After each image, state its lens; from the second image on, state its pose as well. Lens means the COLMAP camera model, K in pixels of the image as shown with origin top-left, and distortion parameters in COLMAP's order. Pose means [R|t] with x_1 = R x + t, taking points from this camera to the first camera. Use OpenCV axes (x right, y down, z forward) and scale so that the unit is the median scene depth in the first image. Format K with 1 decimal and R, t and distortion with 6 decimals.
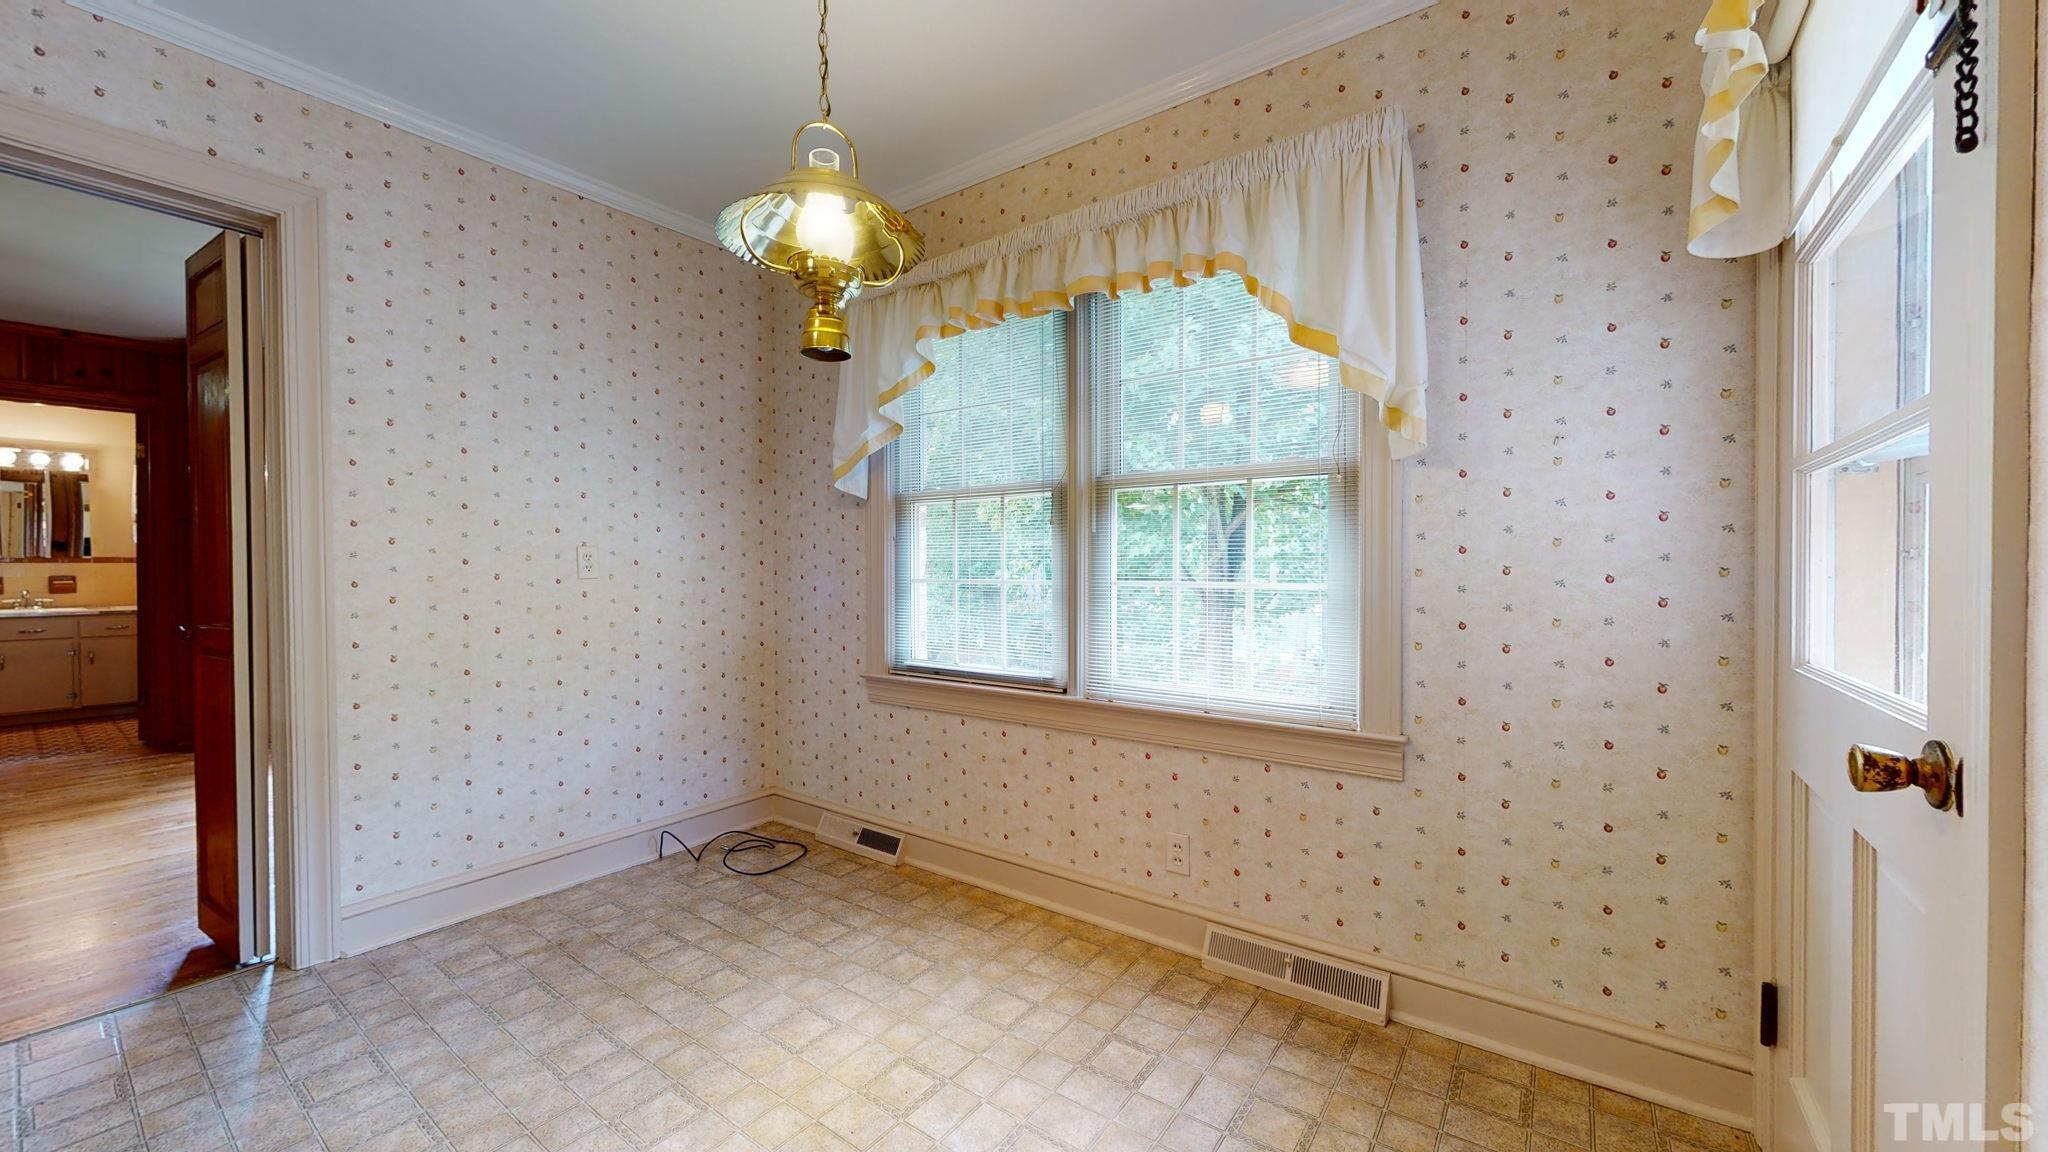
lens RADIAL K [[751.3, 0, 1023.8], [0, 751.3, 579.2], [0, 0, 1]] dist [-0.000046, -0.000131]
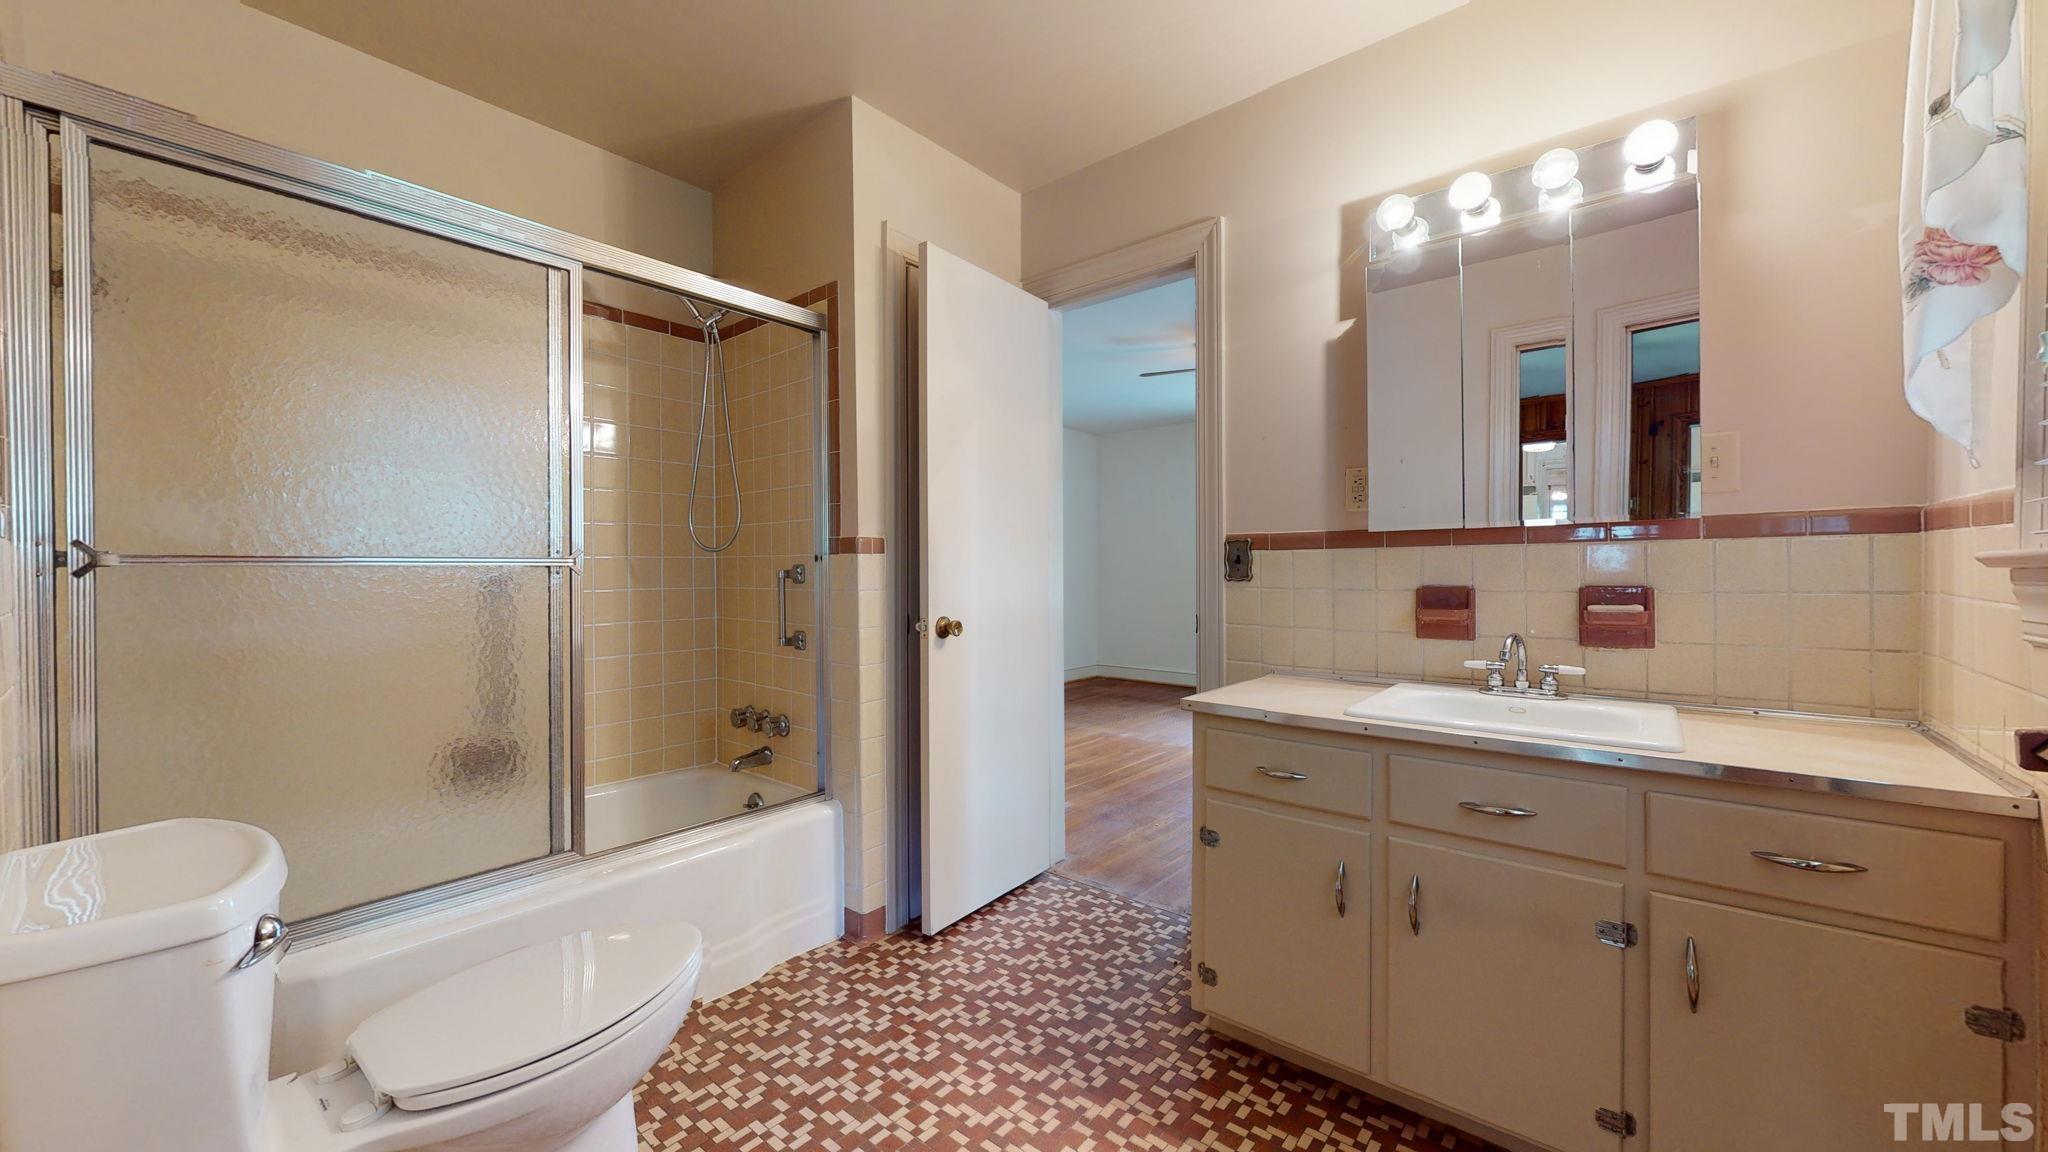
lens RADIAL K [[751.3, 0, 1023.8], [0, 751.3, 579.2], [0, 0, 1]] dist [-0.000046, -0.000131]
pose [[-0.054618, 0.010805, -0.998449, -2.418539], [-0.013688, 0.999839, 0.011569, -0.017842], [0.998414, 0.014298, -0.054461, 1.946635]]
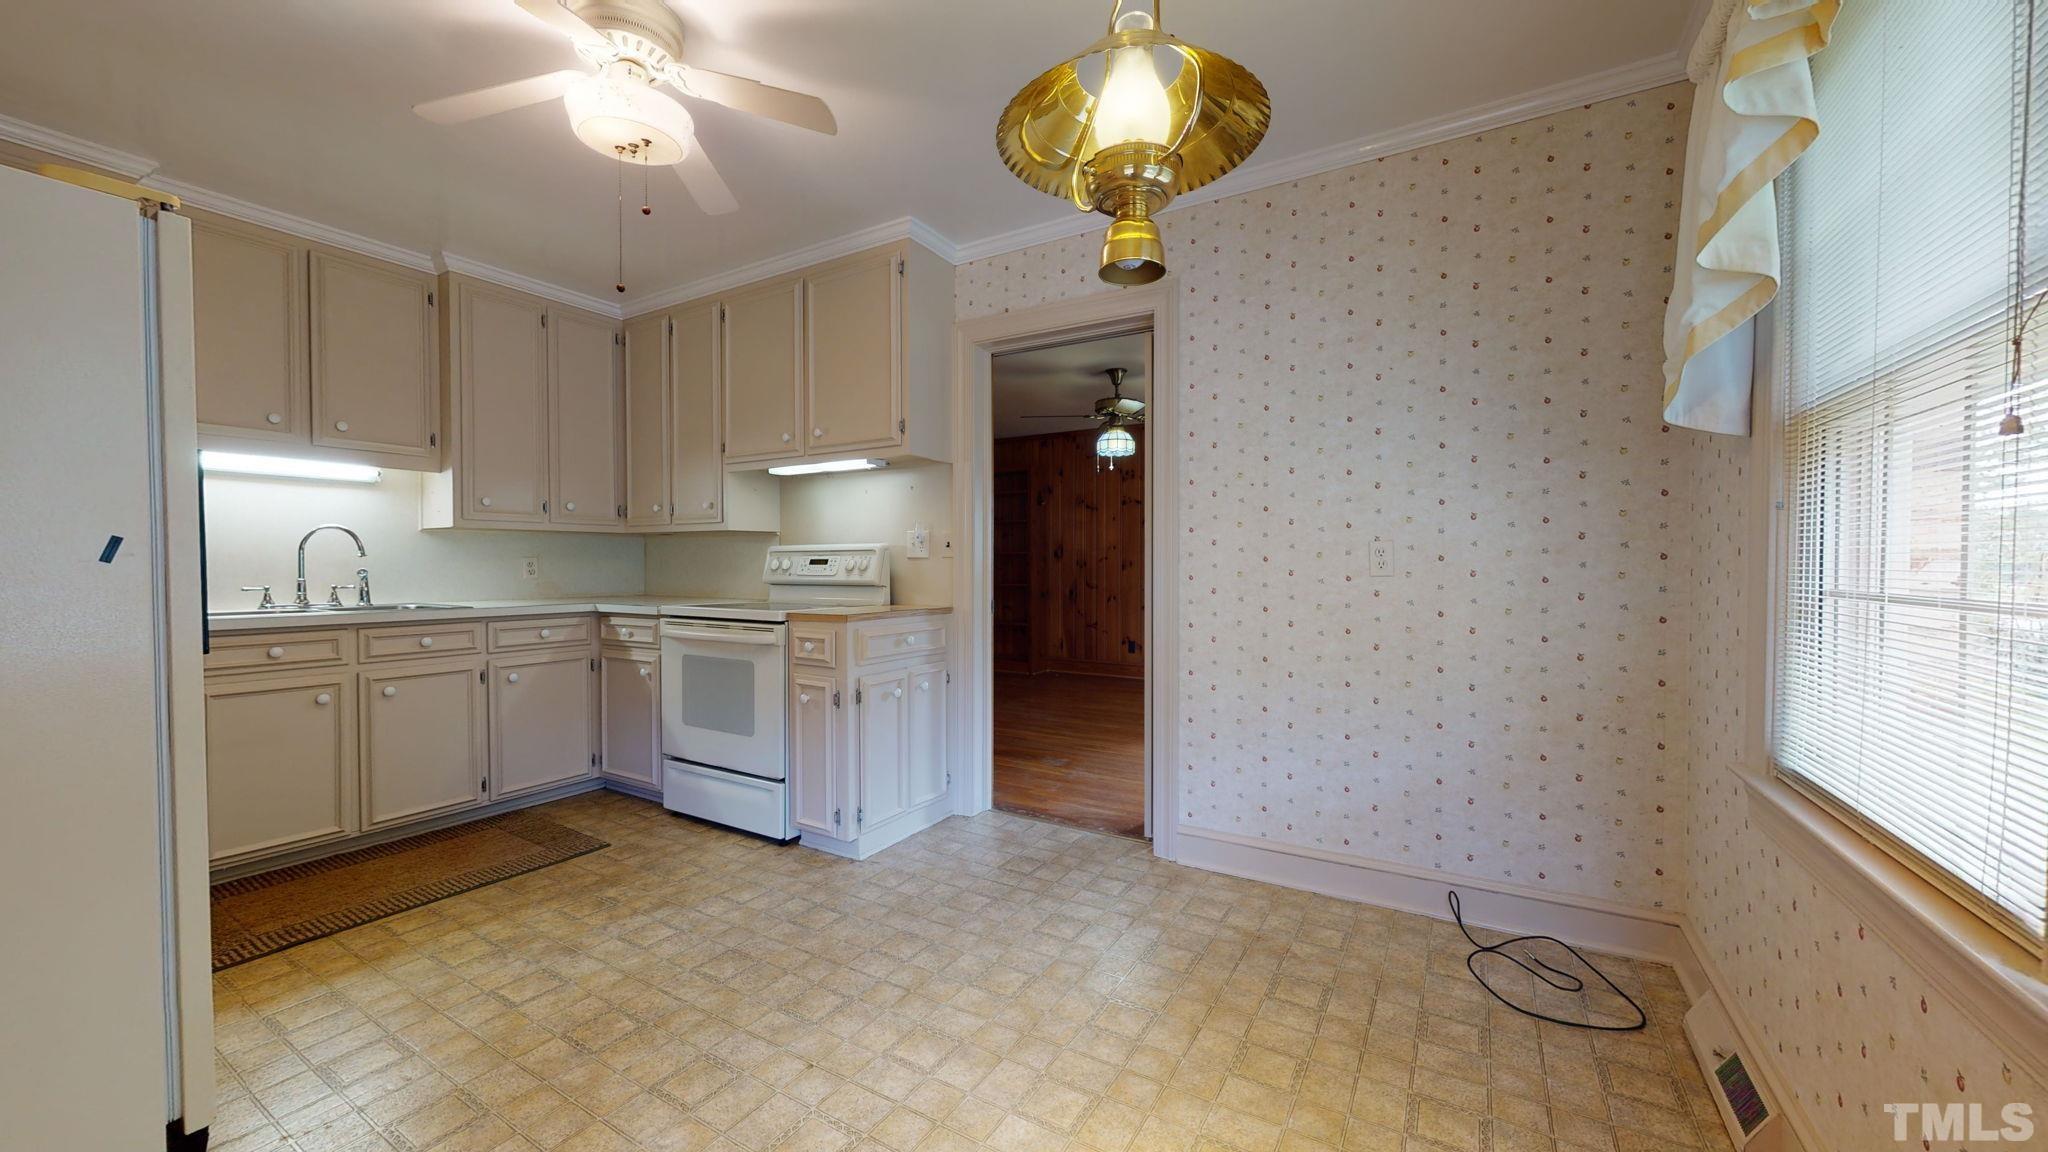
lens RADIAL K [[751.3, 0, 1023.8], [0, 751.3, 579.2], [0, 0, 1]] dist [-0.000046, -0.000131]
pose [[0.091910, 0.021065, -0.995544, 0.328099], [-0.015505, 0.999685, 0.019721, -0.009846], [0.995647, 0.013623, 0.092208, 0.550563]]
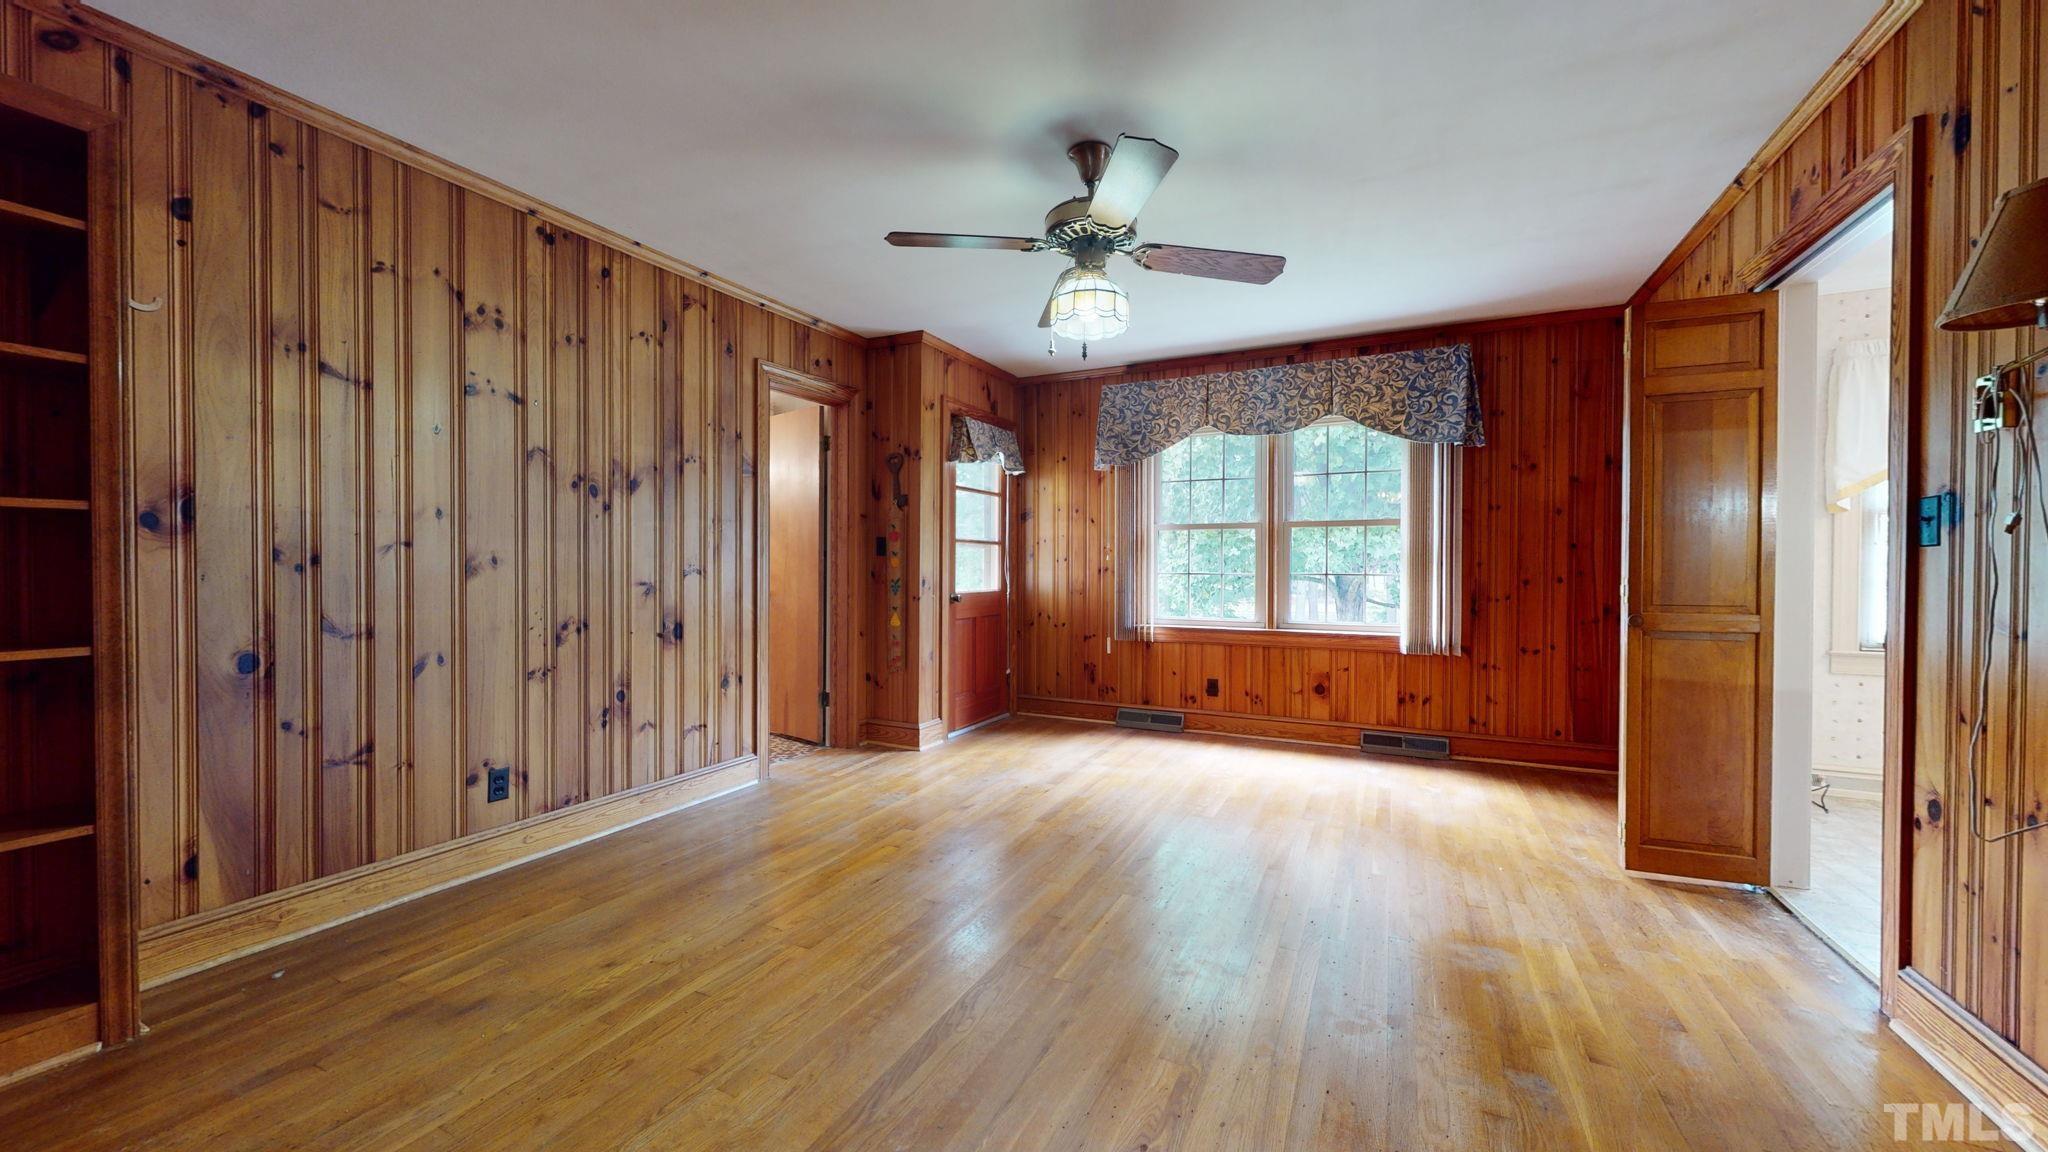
lens RADIAL K [[751.3, 0, 1023.8], [0, 751.3, 579.2], [0, 0, 1]] dist [-0.000046, -0.000131]
pose [[0.984626, 0.001034, 0.174674, -2.160529], [-0.000990, 0.999999, -0.000338, 0.009438], [-0.174674, 0.000160, 0.984626, 0.005758]]
